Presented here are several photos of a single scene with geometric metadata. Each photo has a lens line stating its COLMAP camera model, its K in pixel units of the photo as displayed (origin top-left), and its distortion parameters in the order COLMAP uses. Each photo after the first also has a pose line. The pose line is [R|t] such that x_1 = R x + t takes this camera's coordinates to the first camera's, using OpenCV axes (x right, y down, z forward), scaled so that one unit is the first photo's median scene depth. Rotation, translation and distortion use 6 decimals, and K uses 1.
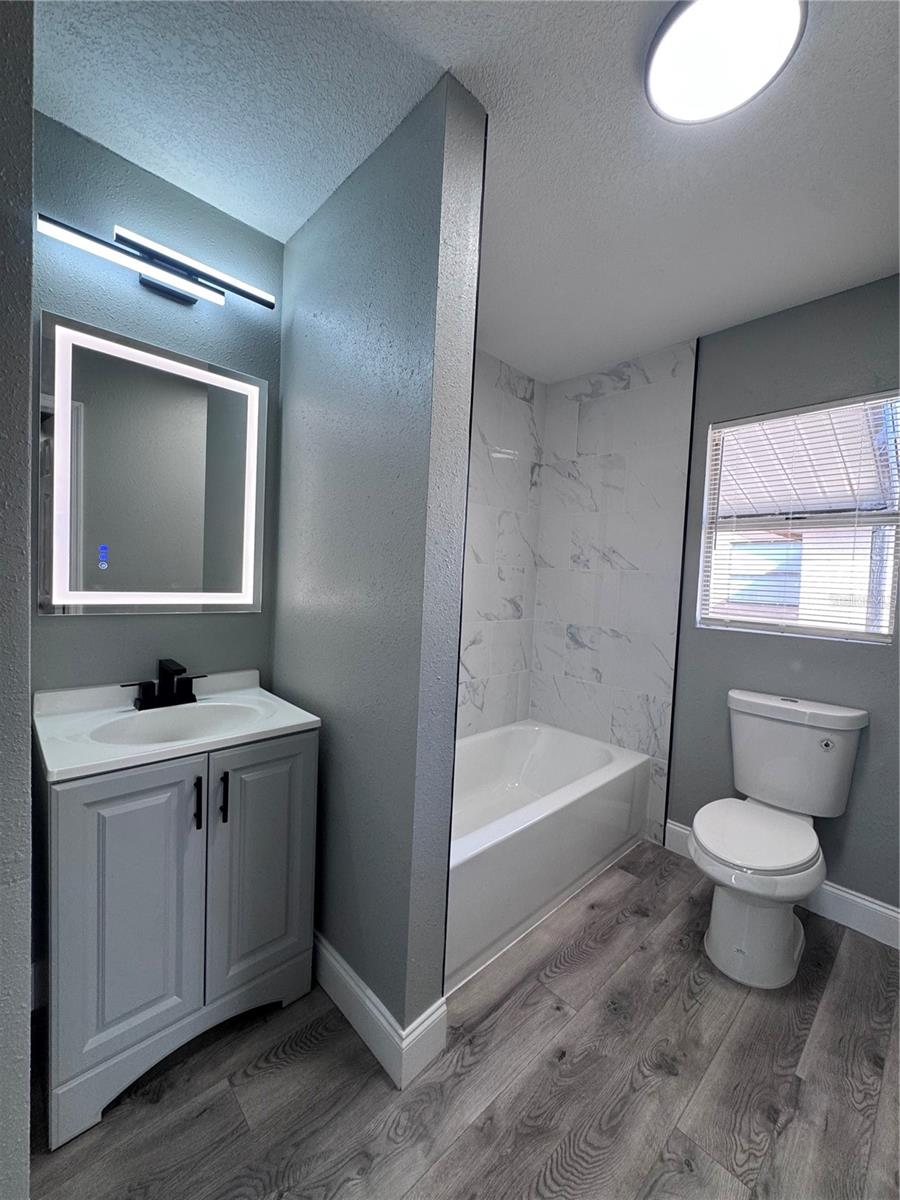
lens RADIAL K [[481.2, 0, 450.0], [0, 481.2, 600.0], [0, 0, 1]] dist [-0.000561, 0.000550]
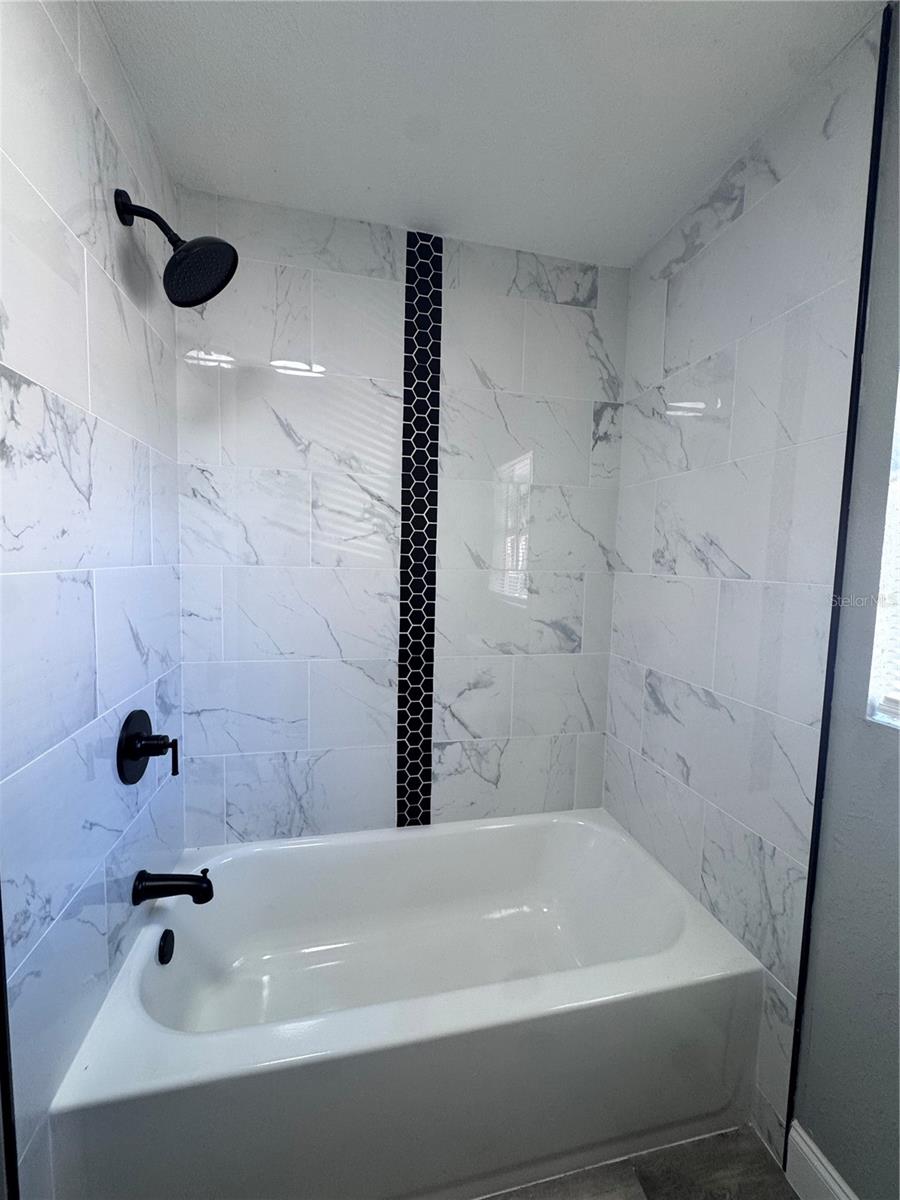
lens RADIAL K [[481.2, 0, 450.0], [0, 481.2, 600.0], [0, 0, 1]] dist [-0.000561, 0.000550]
pose [[0.852038, 0.020271, -0.523087, 0.349978], [-0.012586, 0.999754, 0.018242, -0.041927], [0.523328, -0.008959, 0.852084, 0.380579]]
